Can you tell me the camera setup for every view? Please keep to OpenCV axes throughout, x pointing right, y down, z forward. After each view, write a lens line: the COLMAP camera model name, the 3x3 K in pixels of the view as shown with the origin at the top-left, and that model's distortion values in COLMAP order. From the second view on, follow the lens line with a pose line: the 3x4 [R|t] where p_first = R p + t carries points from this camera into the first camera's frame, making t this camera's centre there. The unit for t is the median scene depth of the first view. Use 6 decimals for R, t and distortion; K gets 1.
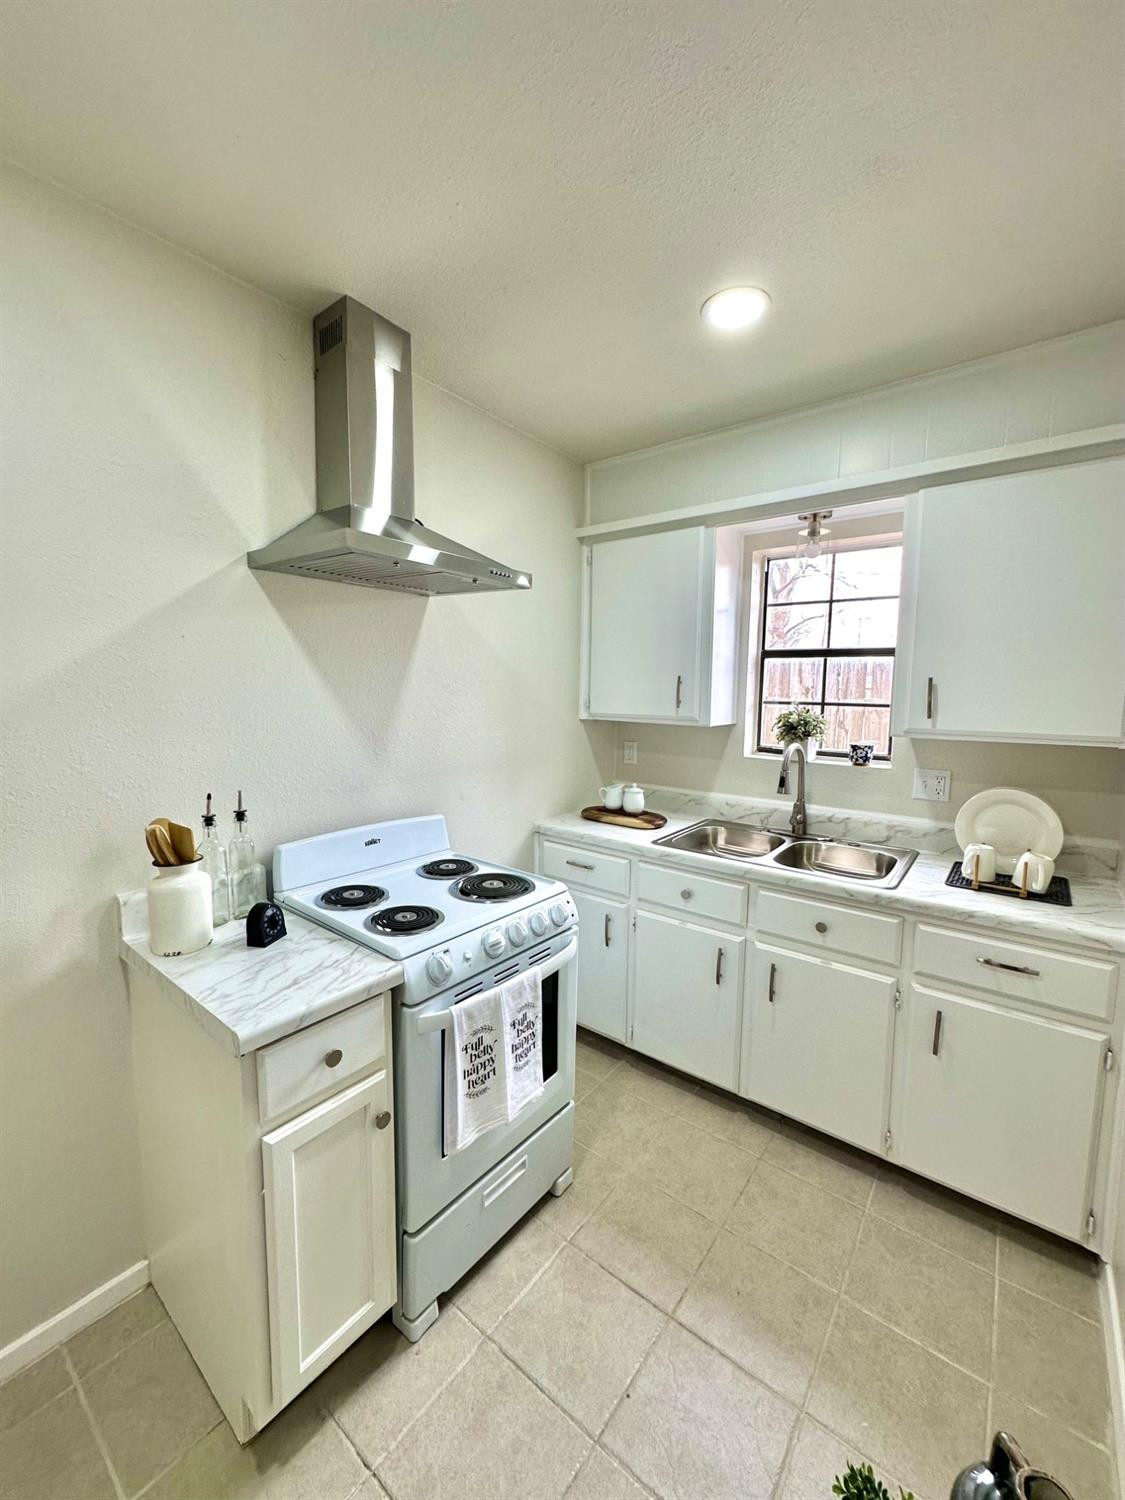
lens RADIAL K [[599.0, 0, 558.8], [0, 599.0, 749.1], [0, 0, 1]] dist [-0.002286, 0.000451]
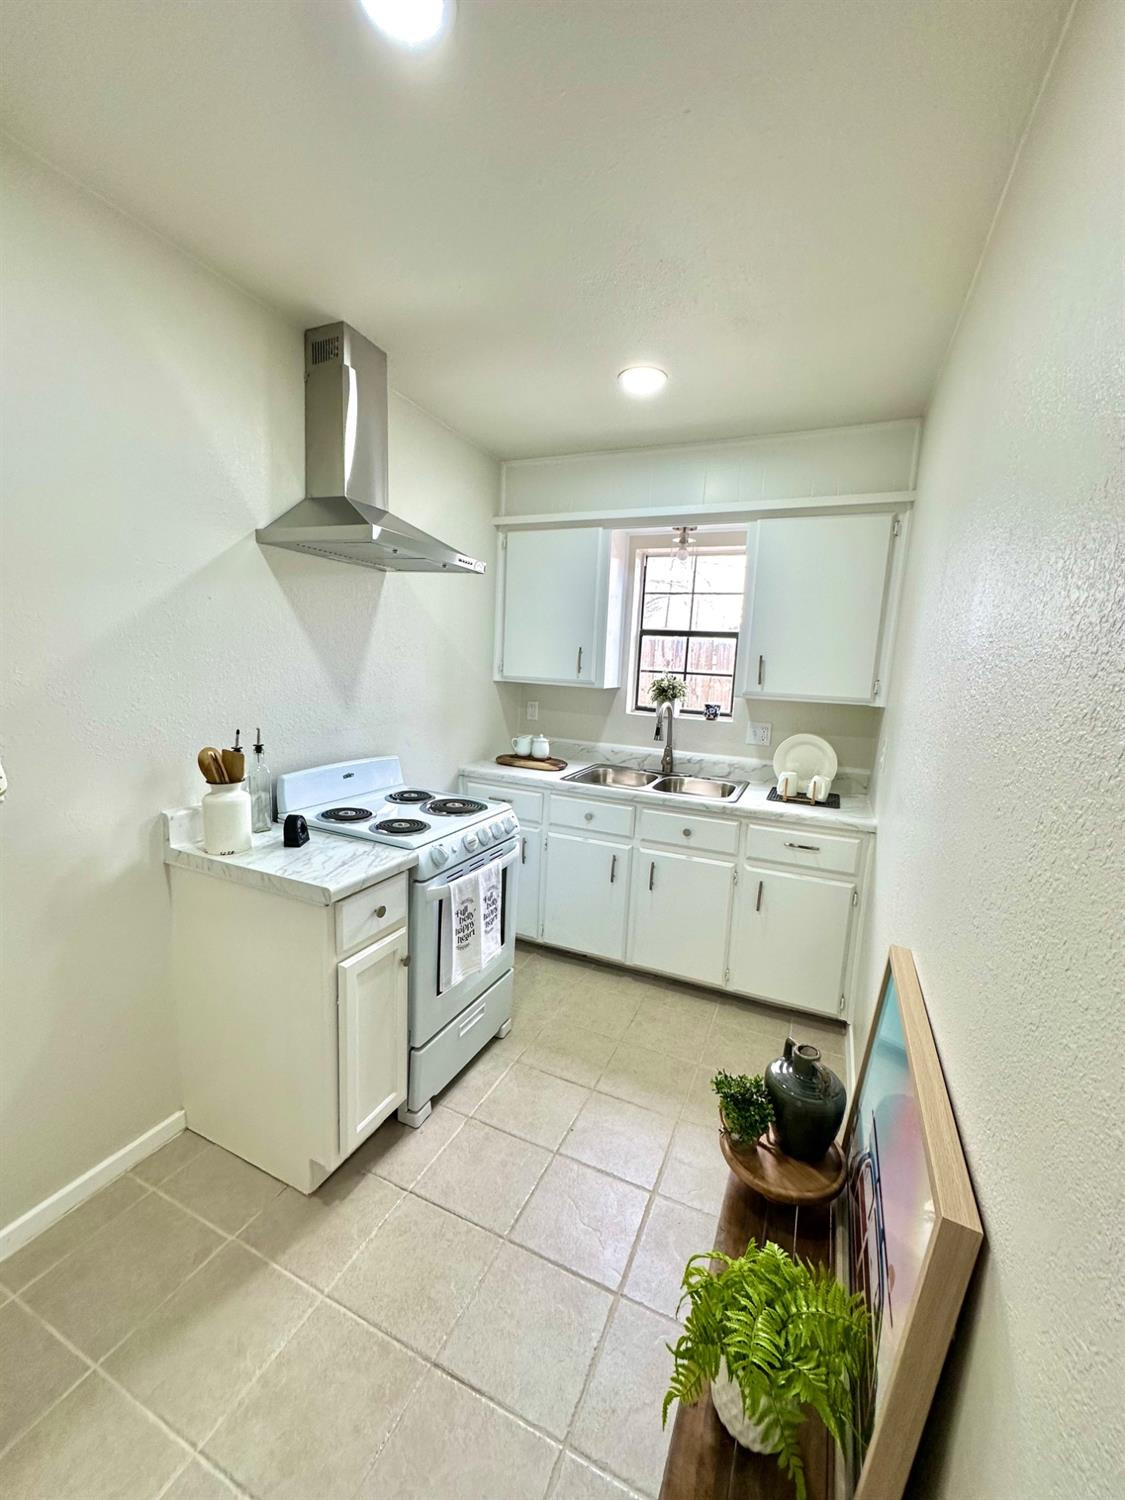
lens RADIAL K [[599.0, 0, 560.7], [0, 599.0, 748.5], [0, 0, 1]] dist [-0.002286, 0.000451]
pose [[0.969936, -0.002797, 0.243343, -0.211309], [-0.009357, 0.998766, 0.048779, 0.041191], [-0.243179, -0.049589, 0.968713, -0.308482]]
